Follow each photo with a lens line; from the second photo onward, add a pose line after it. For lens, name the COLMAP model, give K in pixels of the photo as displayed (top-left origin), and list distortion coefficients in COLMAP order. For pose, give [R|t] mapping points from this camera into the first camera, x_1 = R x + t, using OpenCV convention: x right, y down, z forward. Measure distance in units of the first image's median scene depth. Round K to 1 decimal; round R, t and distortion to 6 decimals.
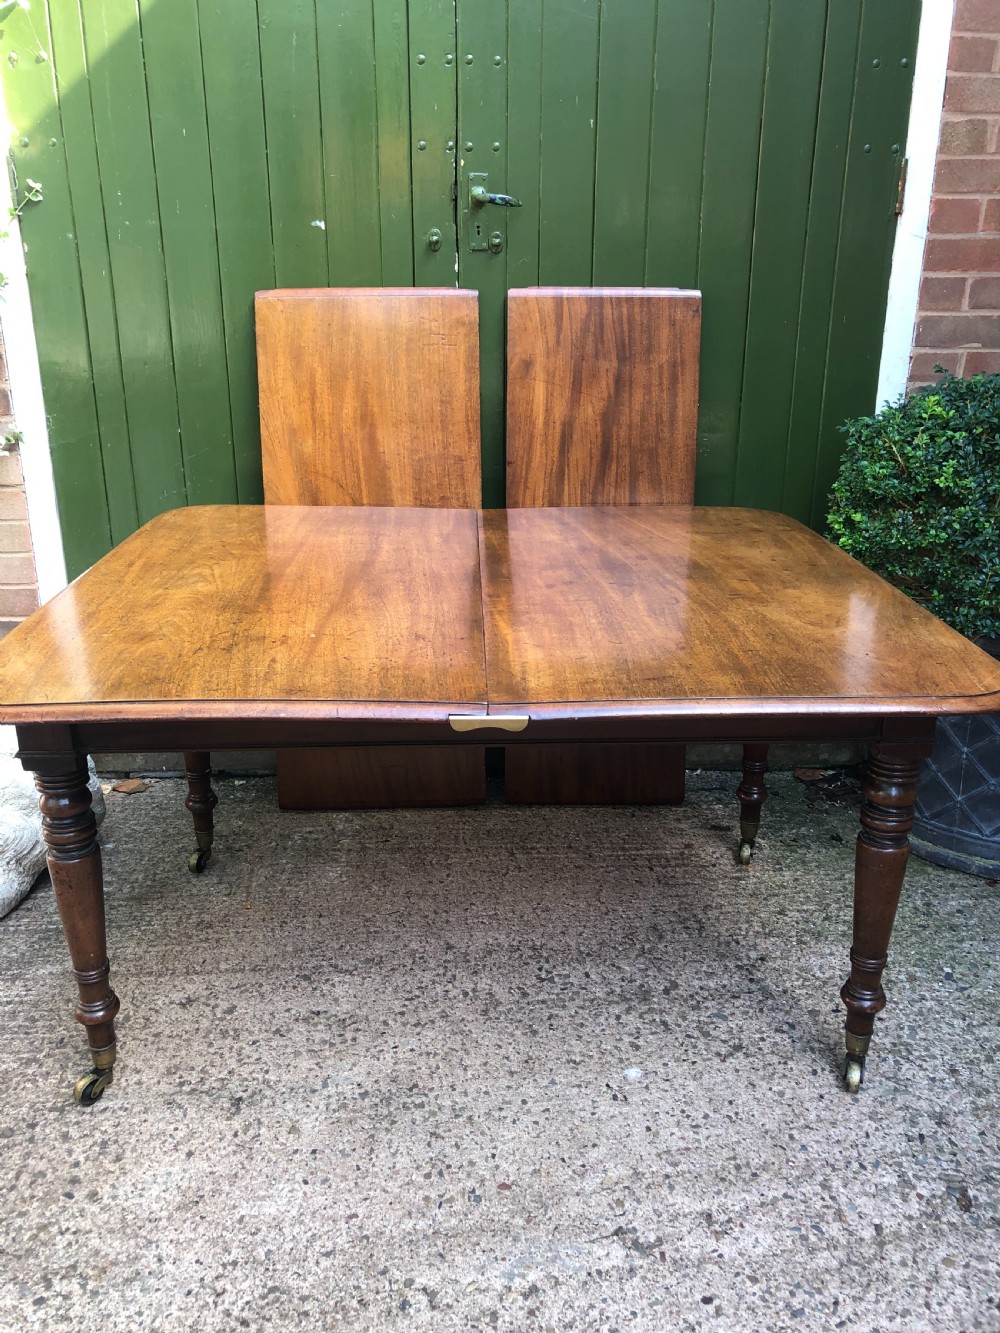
lens RADIAL K [[1088.6, 0, 490.1], [0, 1088.6, 650.3], [0, 0, 1]] dist [0.006920, 0.006818]
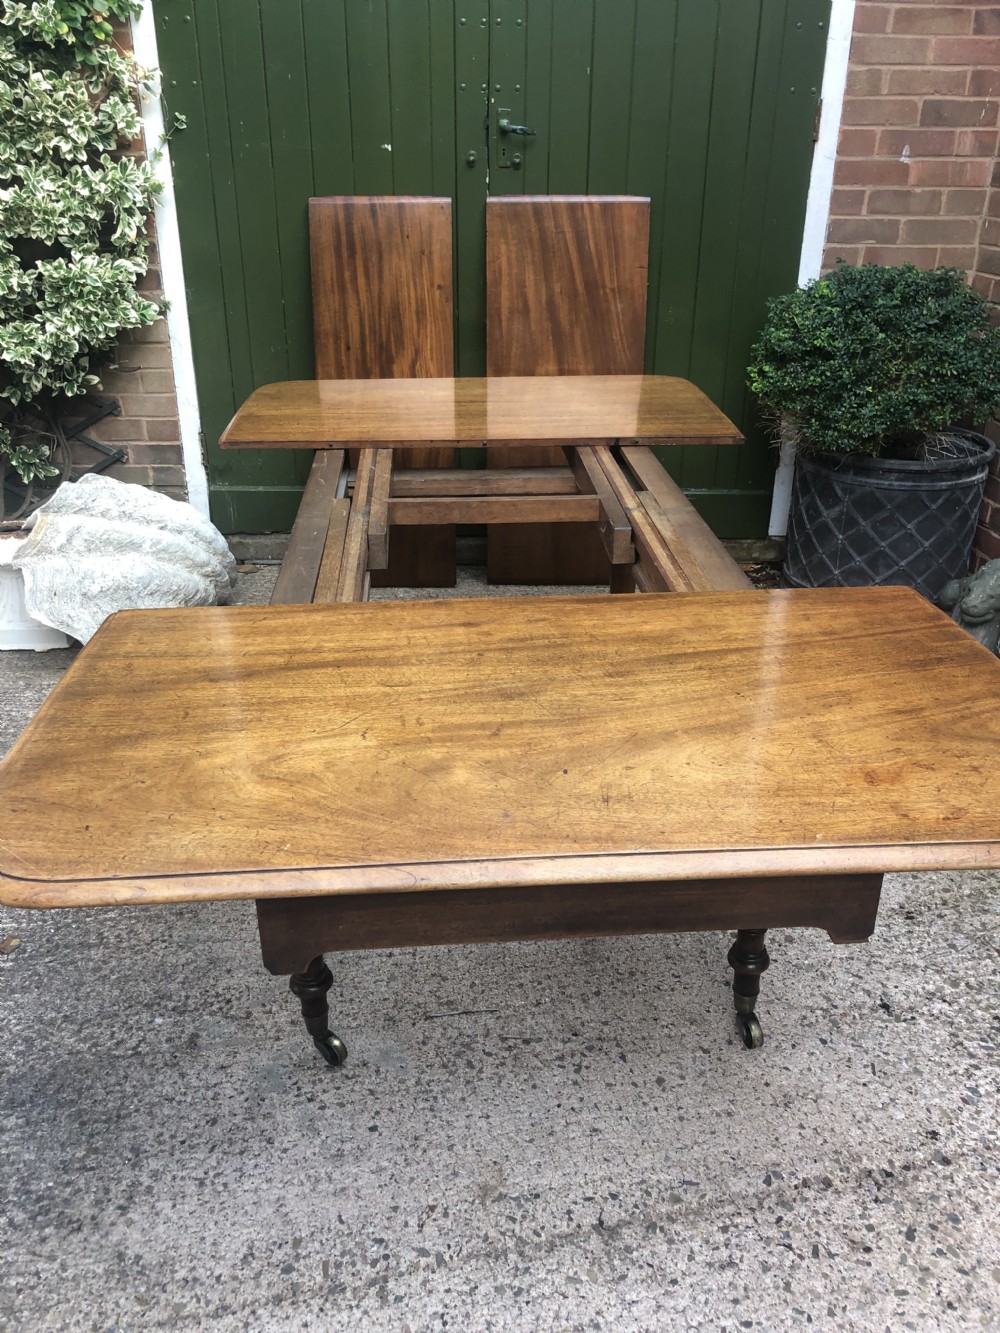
lens RADIAL K [[1088.6, 0, 497.5], [0, 1088.6, 654.7], [0, 0, 1]] dist [0.006920, 0.006818]
pose [[0.999768, 0.013363, -0.016875, 0.015459], [-0.011379, 0.993576, 0.112594, 0.105069], [0.018271, -0.112376, 0.993498, -0.524134]]
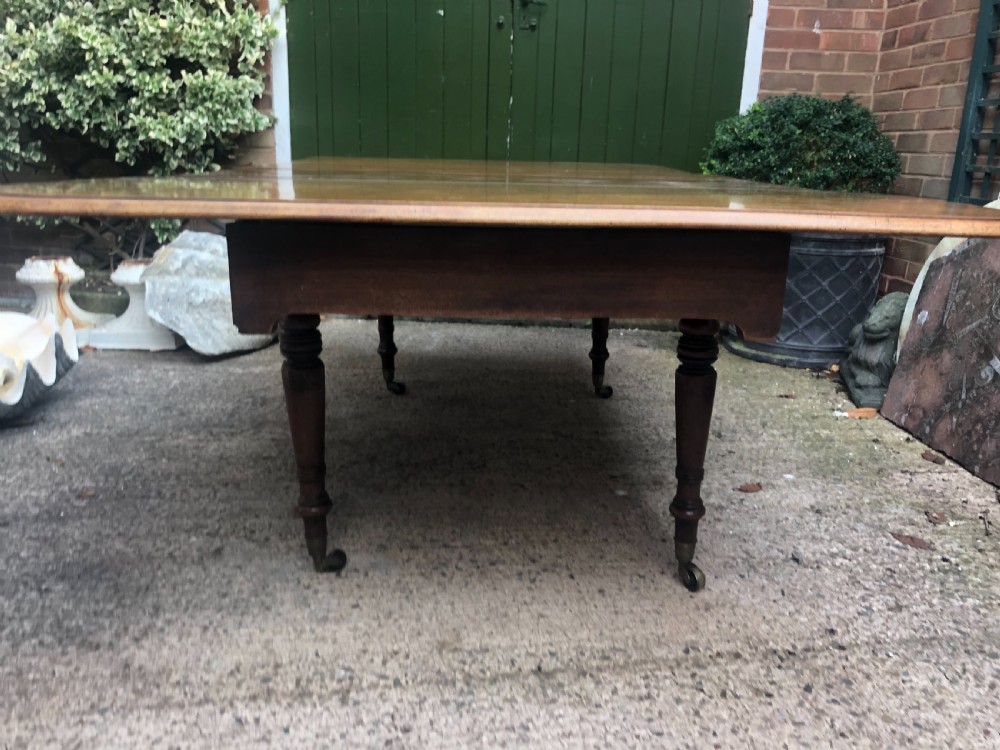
lens RADIAL K [[827.7, 0, 504.1], [0, 827.7, 373.1], [0, 0, 1]] dist [-0.011062, 0.033684]
pose [[0.997226, 0.052141, -0.053120, 0.076156], [-0.055175, 0.996828, -0.057356, 0.392032], [0.049961, 0.060128, 0.996940, -0.492613]]
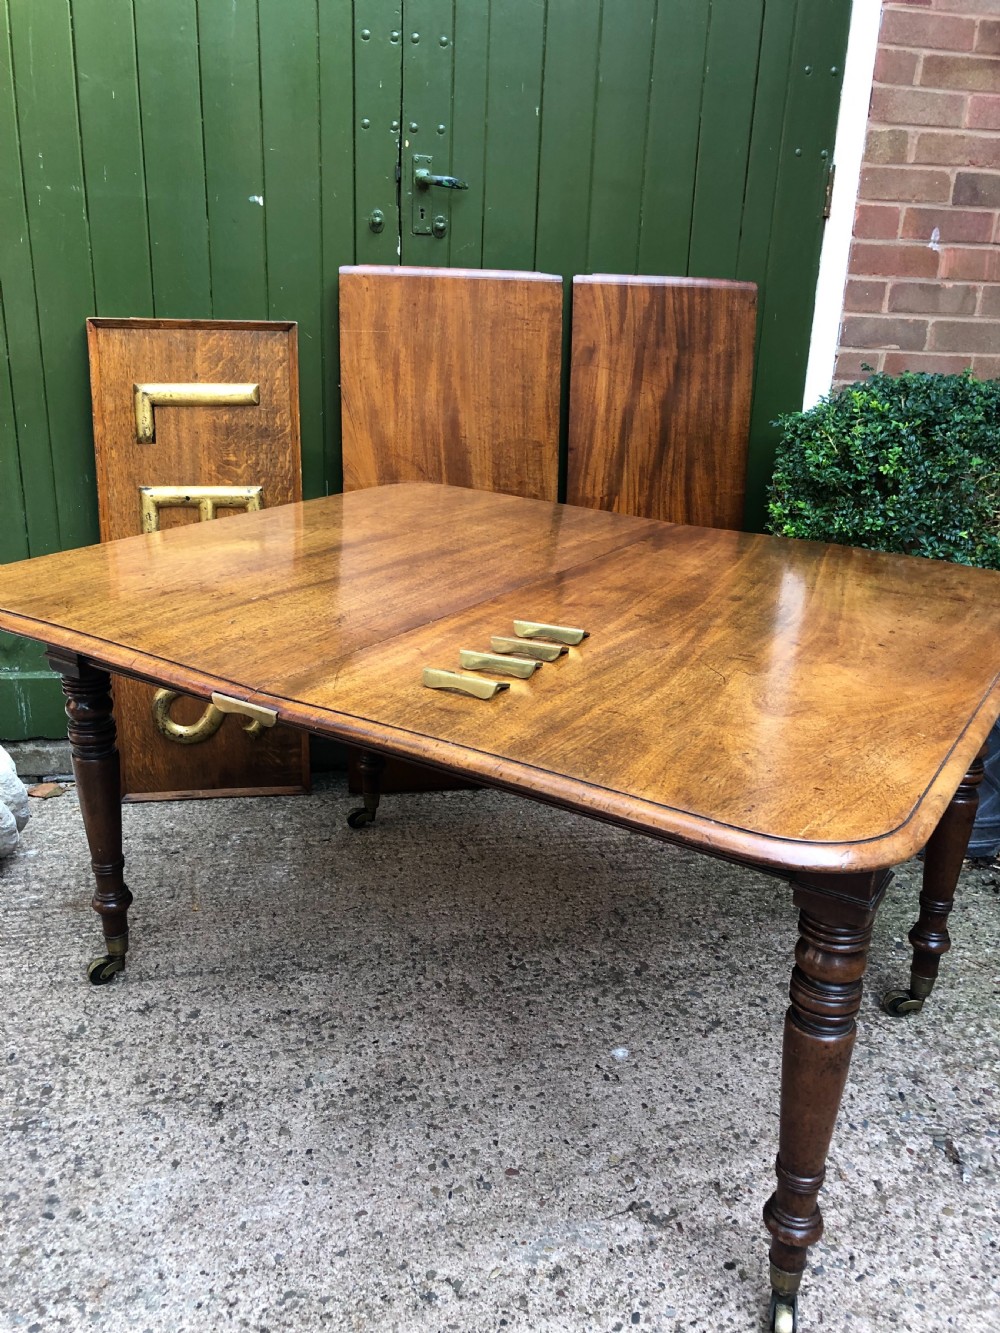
lens RADIAL K [[1088.6, 0, 494.0], [0, 1088.6, 659.0], [0, 0, 1]] dist [0.006920, 0.006818]
pose [[0.990460, -0.009087, 0.137502, -0.106666], [0.009761, 0.999943, -0.004224, 0.027142], [-0.137455, 0.005526, 0.990493, 0.021904]]
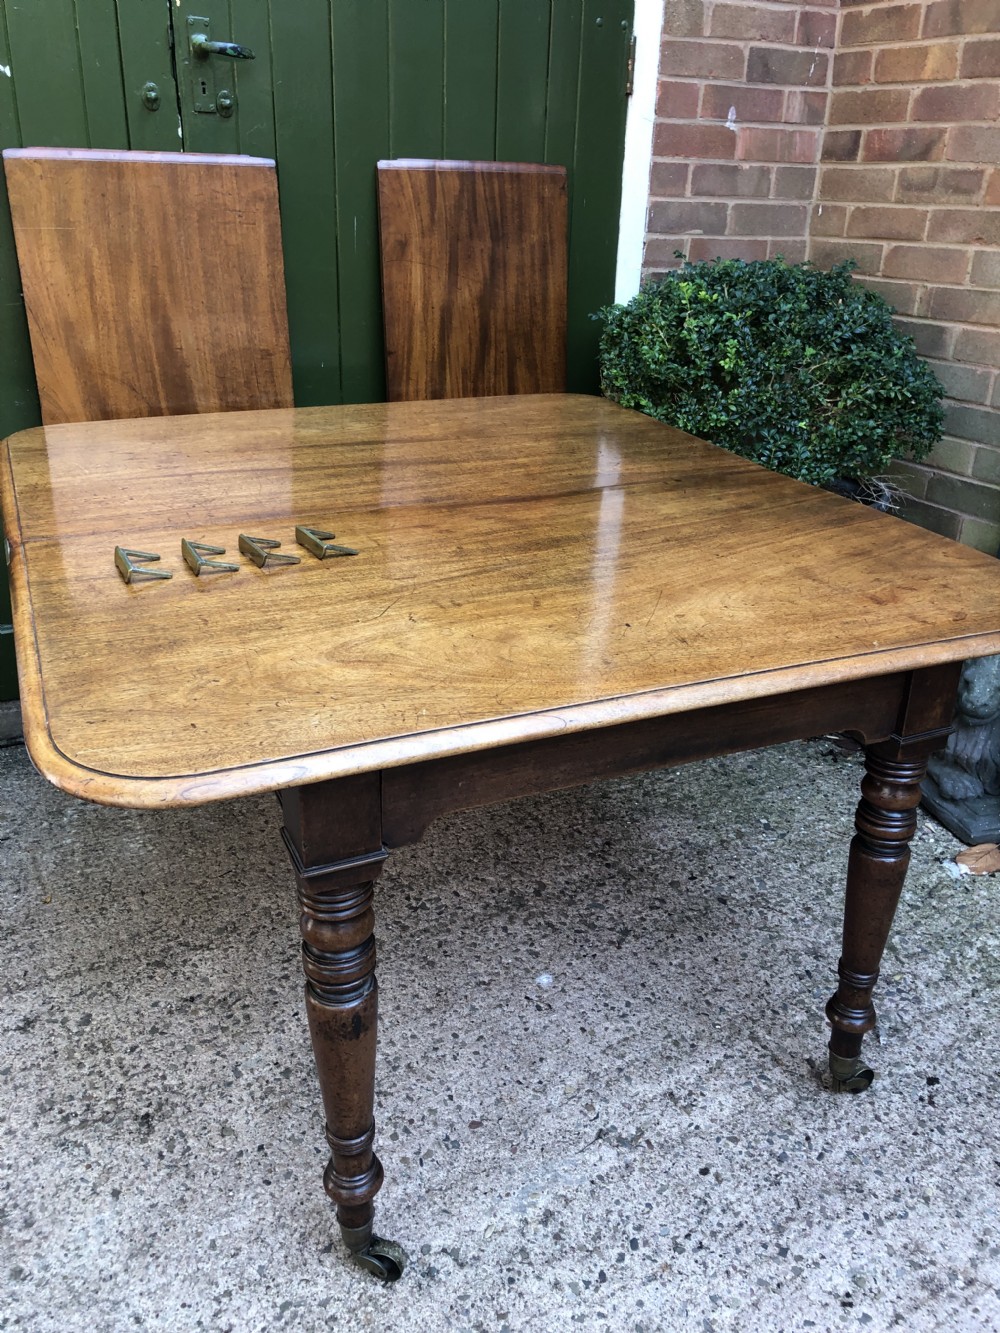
lens RADIAL K [[1088.6, 0, 486.8], [0, 1088.6, 663.3], [0, 0, 1]] dist [0.006920, 0.006818]
pose [[0.925374, -0.132753, 0.355048, -0.211708], [0.097713, 0.988554, 0.114948, -0.016121], [-0.366244, -0.071677, 0.927754, 0.105765]]
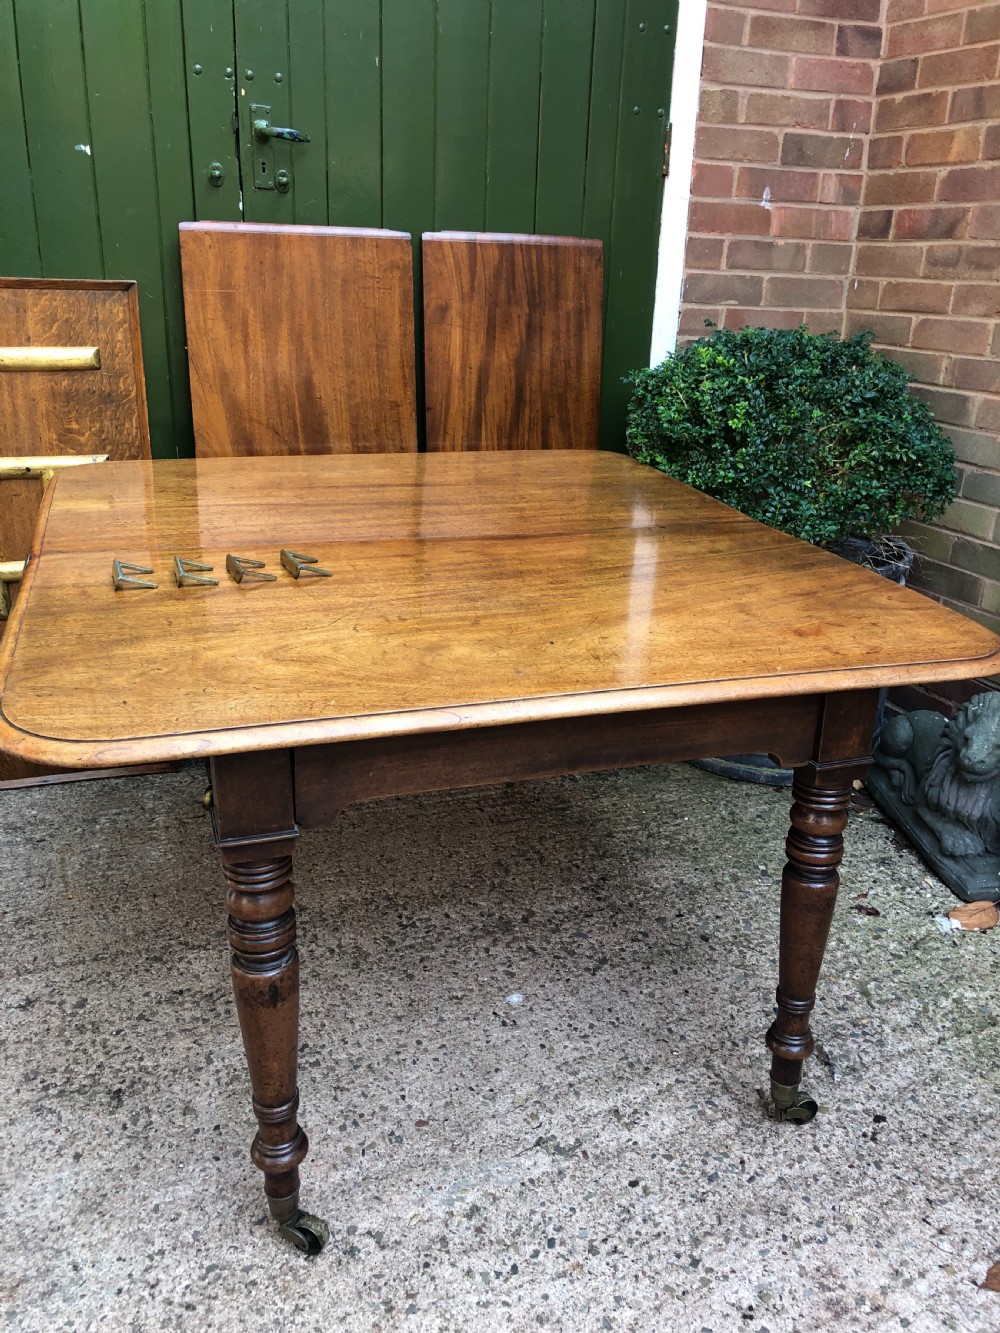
lens RADIAL K [[1088.6, 0, 508.0], [0, 1088.6, 663.6], [0, 0, 1]] dist [0.006920, 0.006818]
pose [[0.956365, -0.069846, 0.283703, -0.133088], [0.059510, 0.997217, 0.044900, 0.022140], [-0.286049, -0.026058, 0.957861, 0.017983]]
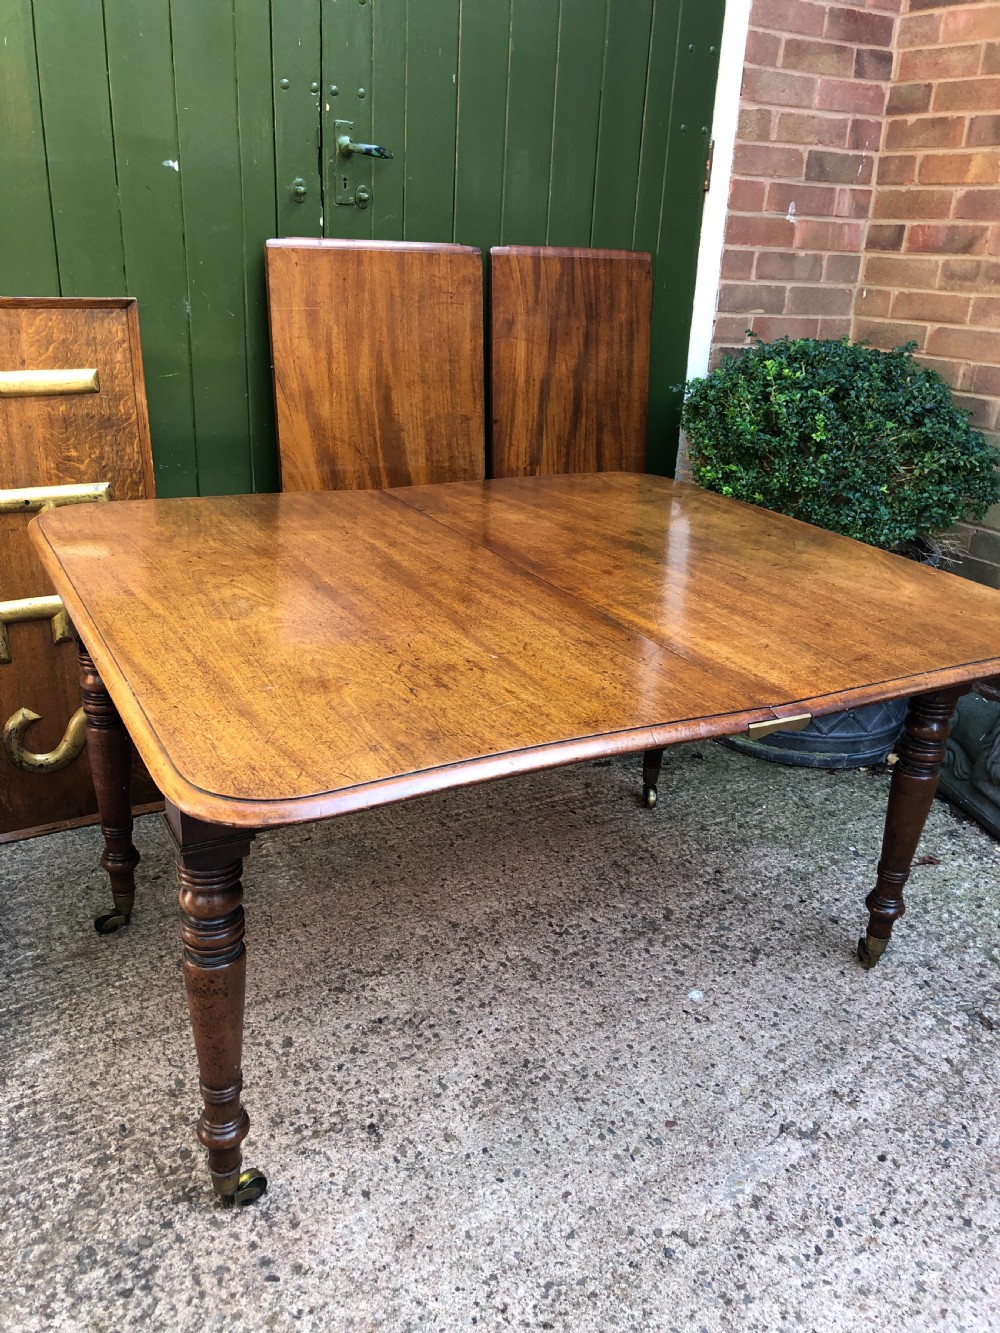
lens RADIAL K [[1088.6, 0, 492.9], [0, 1088.6, 662.4], [0, 0, 1]] dist [0.006920, 0.006818]
pose [[0.899304, -0.124704, 0.419166, -0.425774], [0.099370, 0.991680, 0.081835, -0.047542], [-0.425884, -0.031942, 0.904214, 0.099760]]
